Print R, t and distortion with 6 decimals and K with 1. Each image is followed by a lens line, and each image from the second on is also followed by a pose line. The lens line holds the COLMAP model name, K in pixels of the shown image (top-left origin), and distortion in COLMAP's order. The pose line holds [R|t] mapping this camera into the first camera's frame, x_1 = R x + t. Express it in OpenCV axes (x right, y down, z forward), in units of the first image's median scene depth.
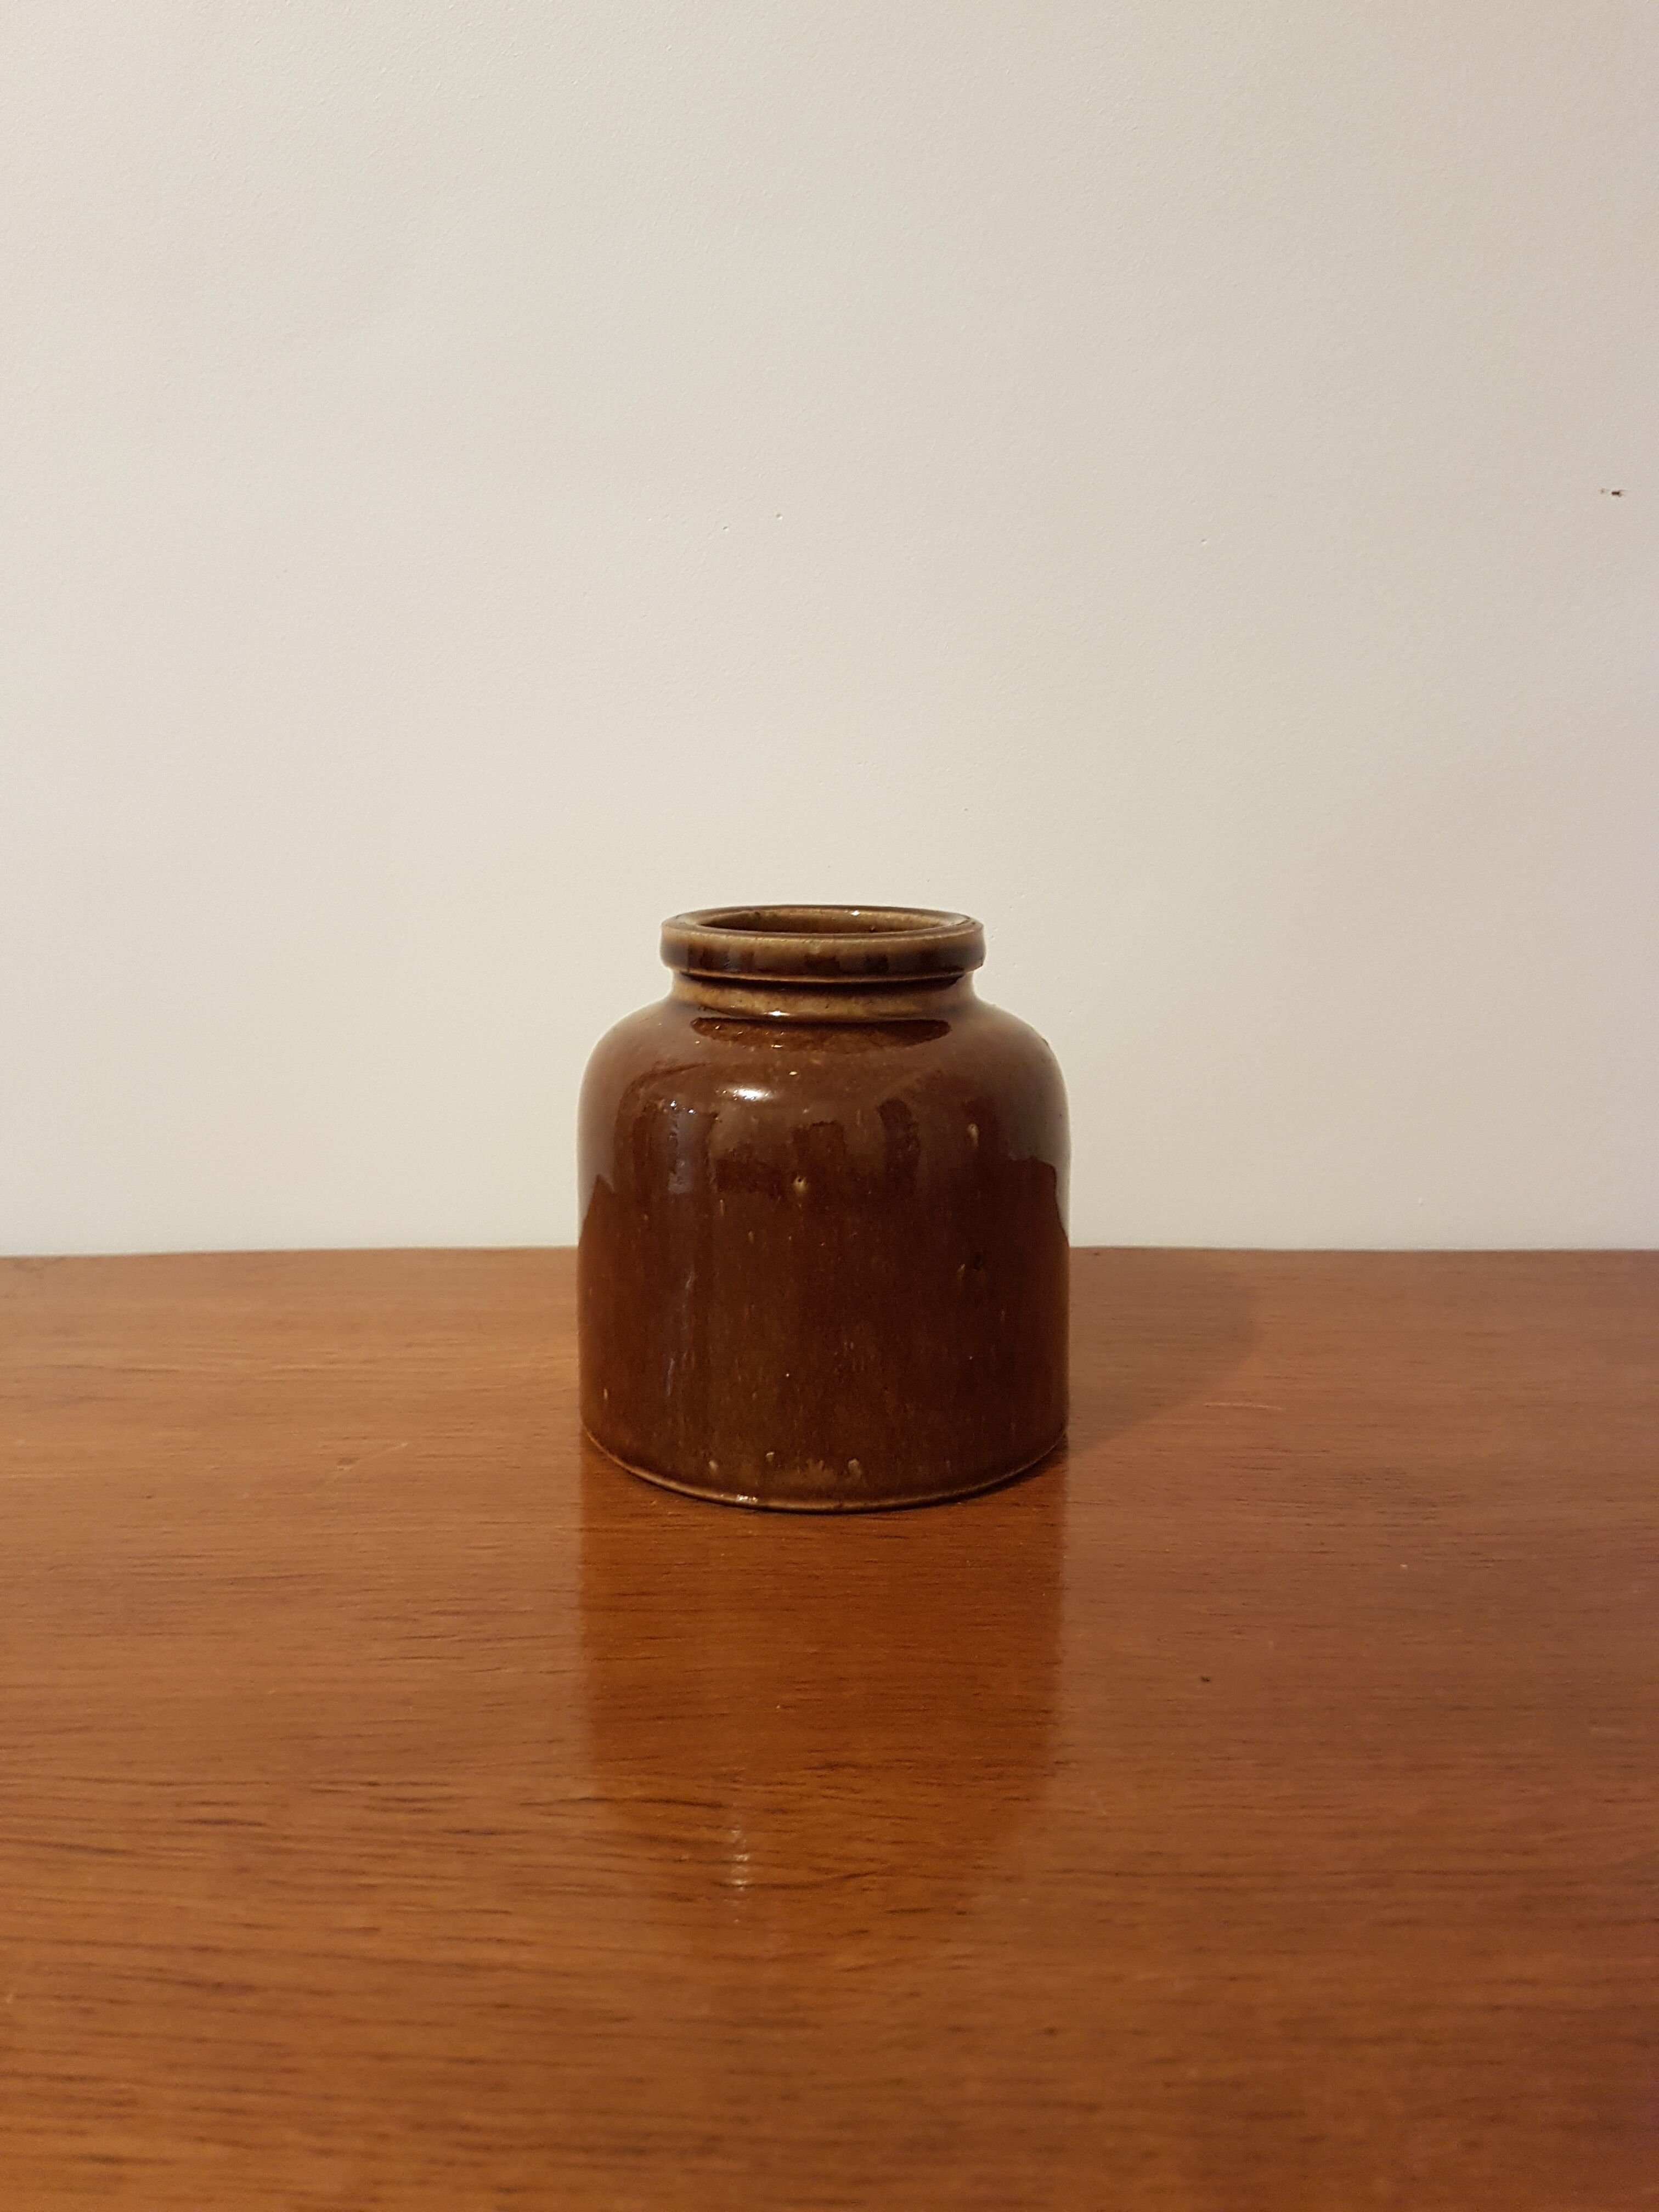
lens RADIAL K [[2088.0, 0, 829.5], [0, 2088.0, 1106.0], [0, 0, 1]] dist [0.072470, -0.715329]
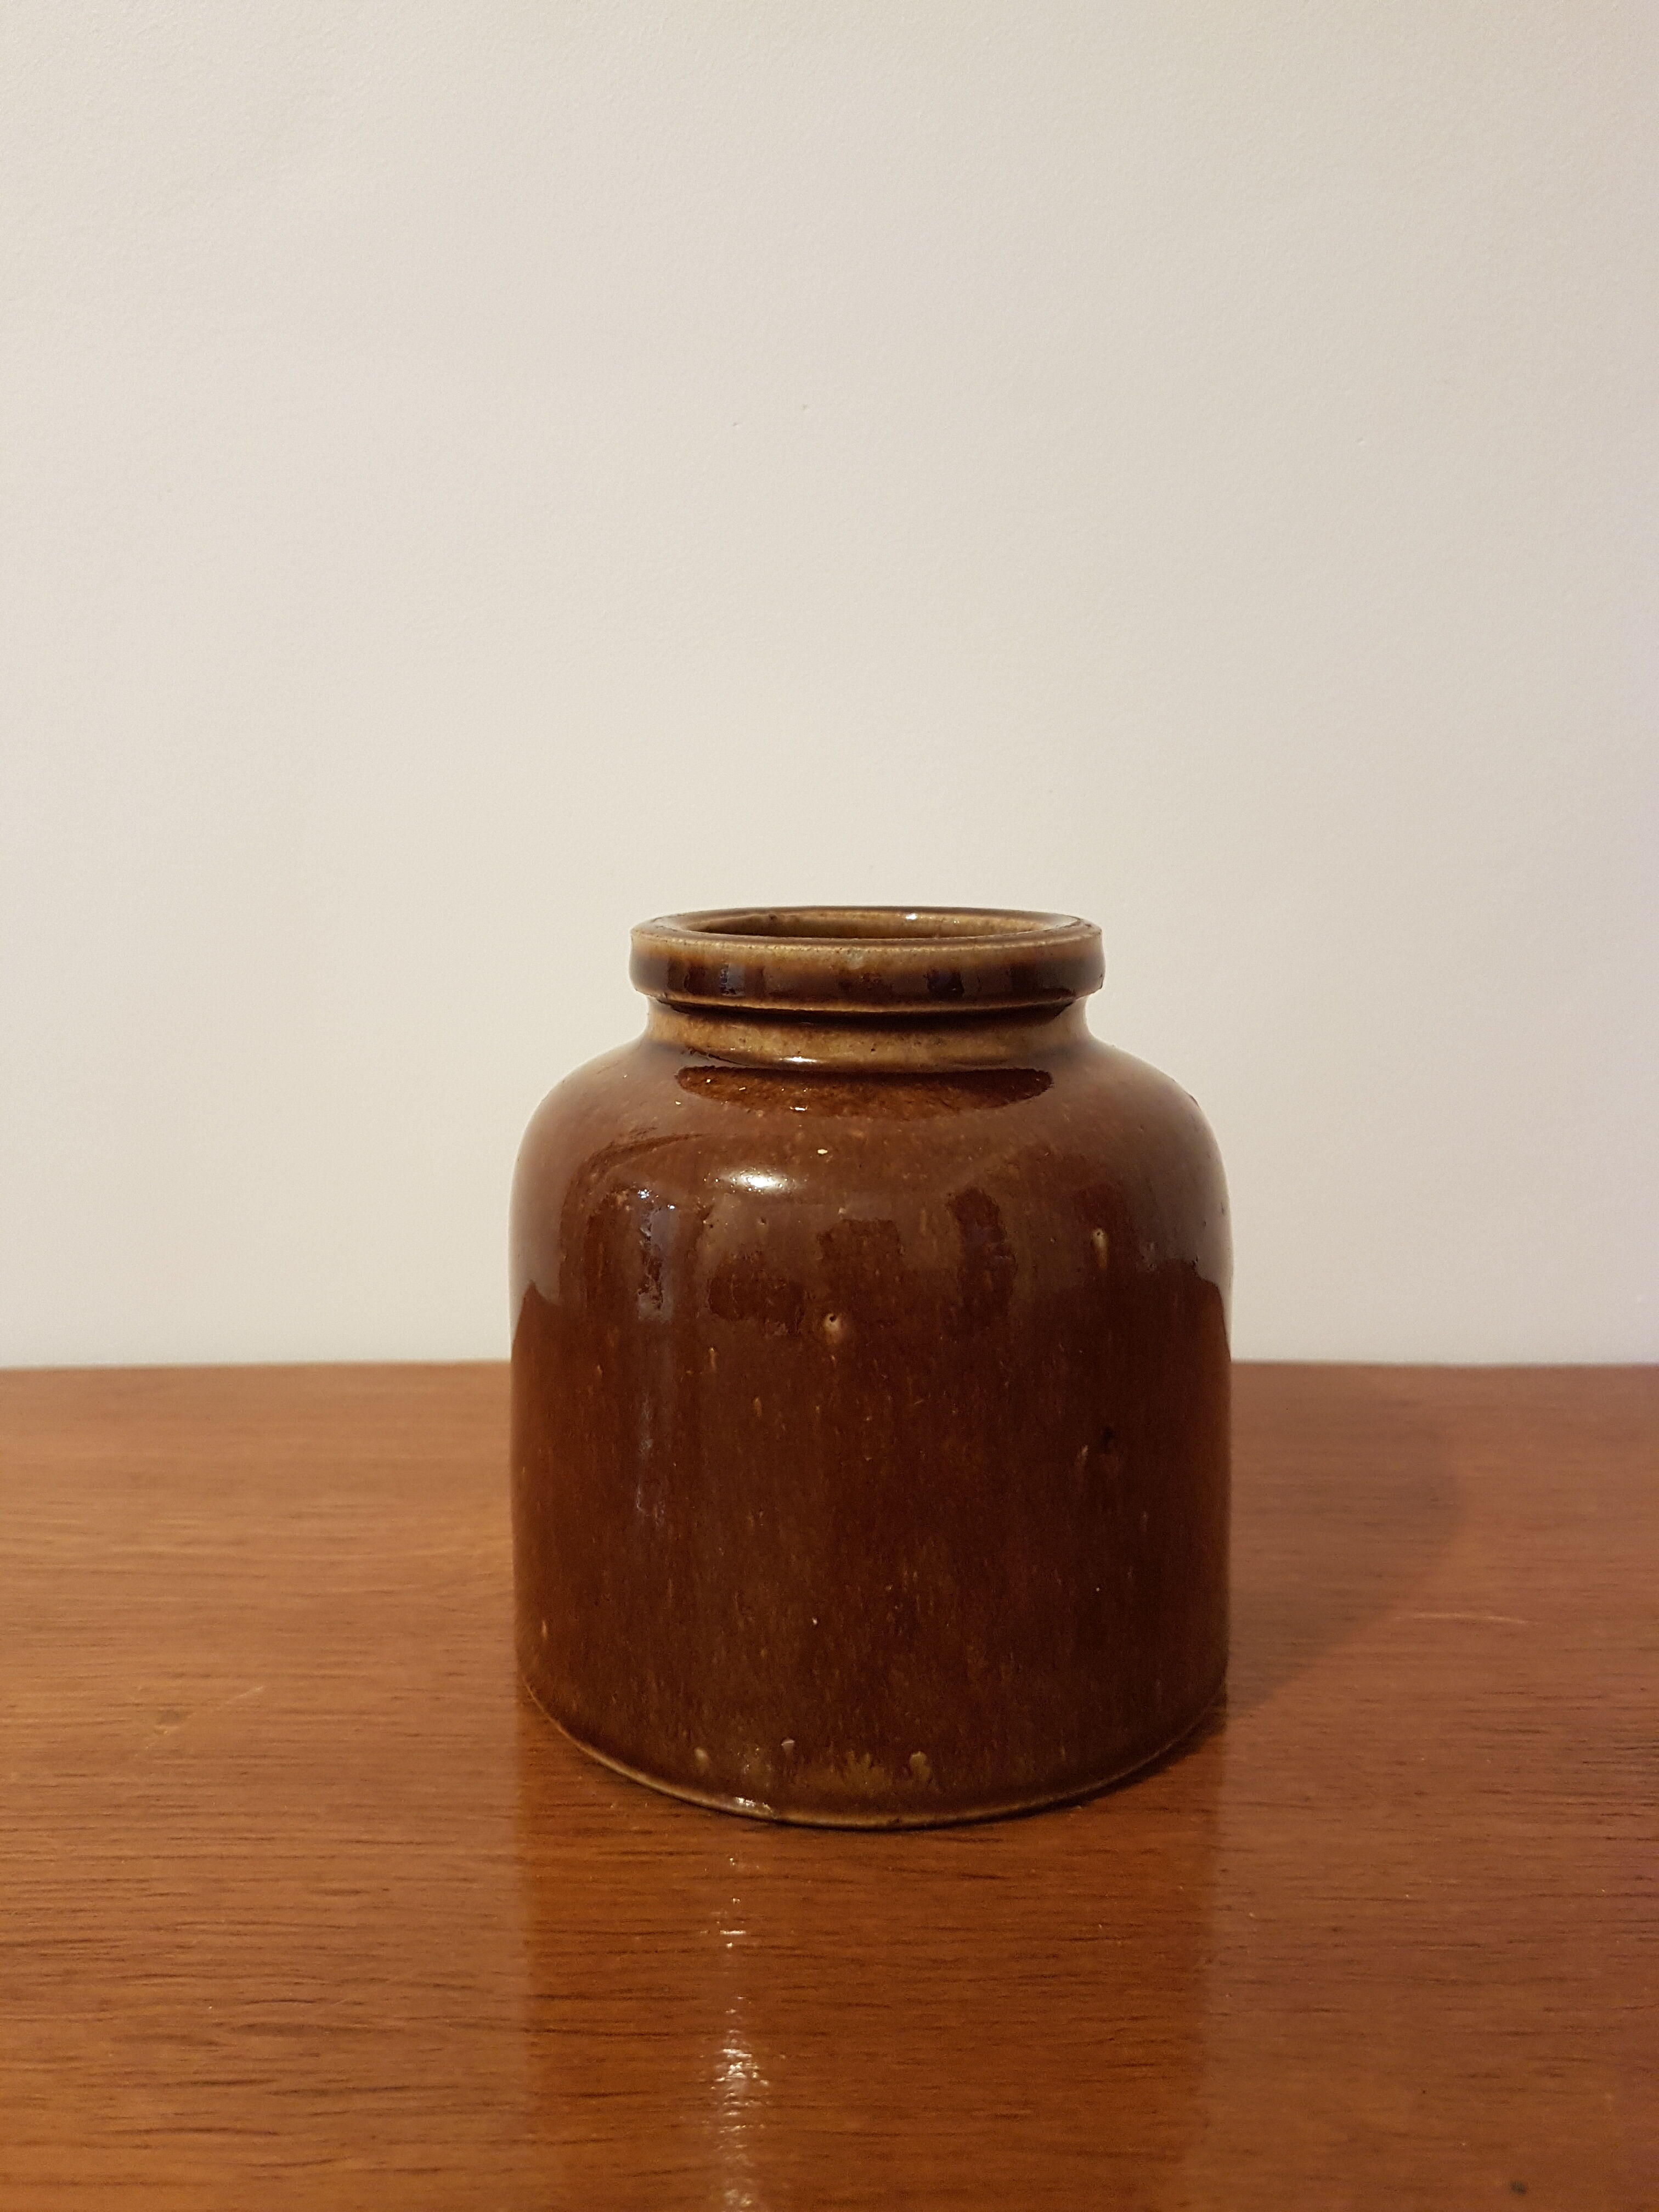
lens RADIAL K [[2148.6, 0, 829.5], [0, 2148.6, 1106.0], [0, 0, 1]] dist [-0.111028, 0.007702]
pose [[0.999842, -0.003252, -0.017458, -0.003413], [0.002900, 0.999793, -0.020139, -0.016127], [0.017520, 0.020086, 0.999645, 0.324943]]
